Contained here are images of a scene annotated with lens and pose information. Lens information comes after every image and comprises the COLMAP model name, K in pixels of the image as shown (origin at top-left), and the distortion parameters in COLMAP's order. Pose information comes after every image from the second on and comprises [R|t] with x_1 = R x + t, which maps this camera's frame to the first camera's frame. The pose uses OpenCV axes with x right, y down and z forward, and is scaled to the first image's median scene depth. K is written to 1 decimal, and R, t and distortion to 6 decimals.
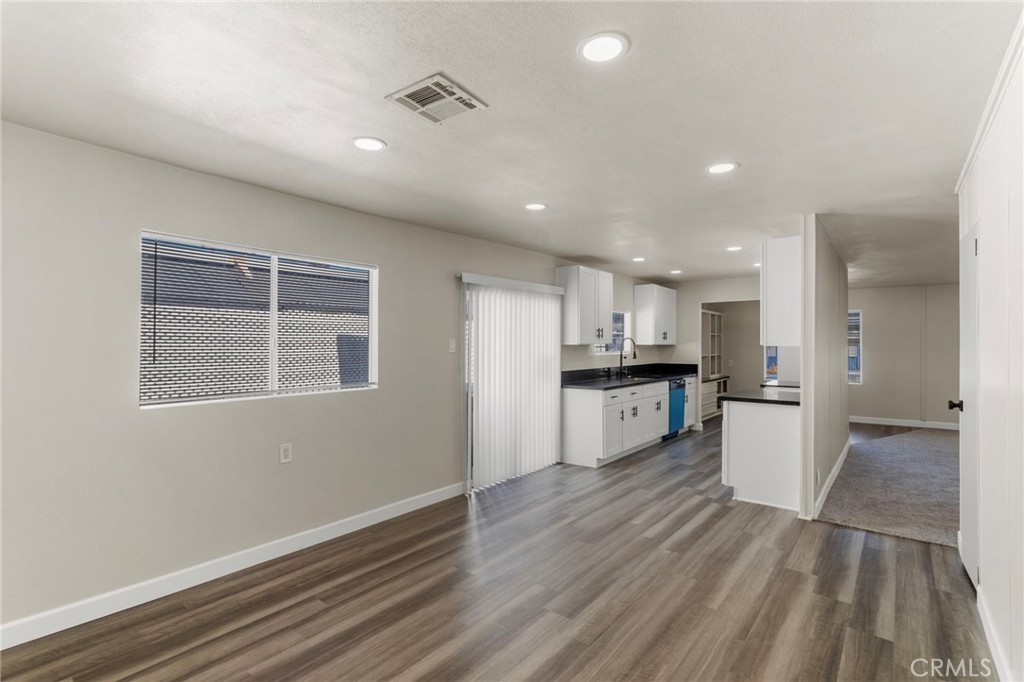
lens RADIAL K [[487.5, 0, 512.0], [0, 487.5, 341.0], [0, 0, 1]] dist [0.013034, 0.000231]
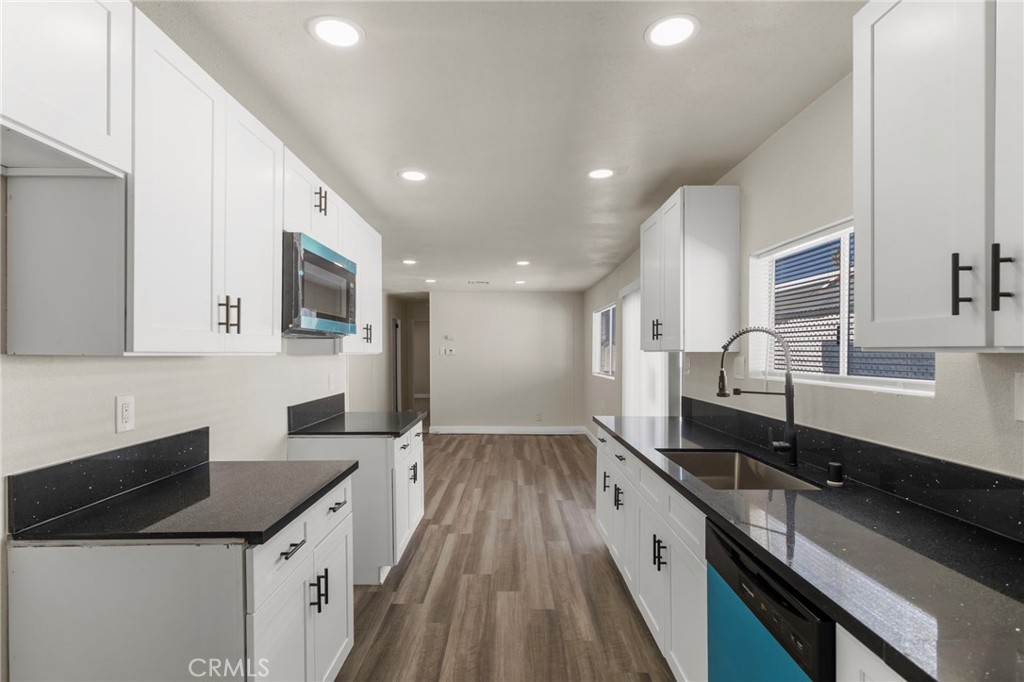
lens RADIAL K [[487.5, 0, 512.0], [0, 487.5, 341.0], [0, 0, 1]] dist [0.013034, 0.000231]
pose [[-0.783691, -0.013618, -0.621001, 1.330599], [0.006063, 0.999544, -0.029571, 0.020684], [0.621121, -0.026940, -0.783252, 2.794270]]
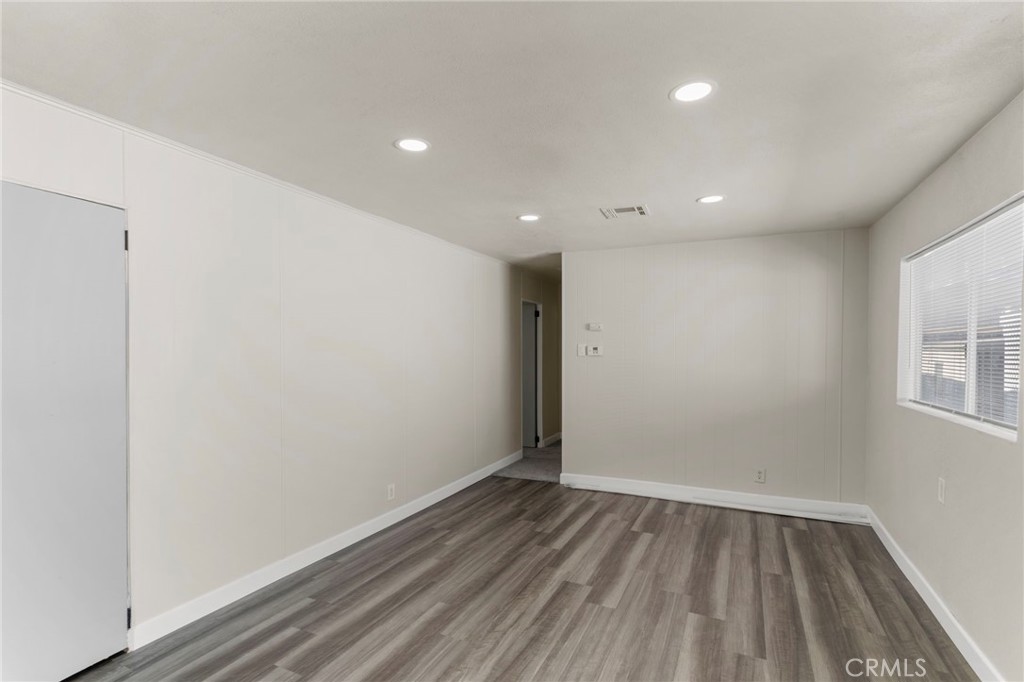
lens RADIAL K [[491.5, 0, 525.6], [0, 491.5, 359.5], [0, 0, 1]] dist [0.034599, -0.000040]
pose [[-0.967395, 0.003913, -0.253241, 0.453663], [0.001801, 0.999962, 0.008569, 0.011131], [0.253265, 0.007833, -0.967365, 1.873863]]
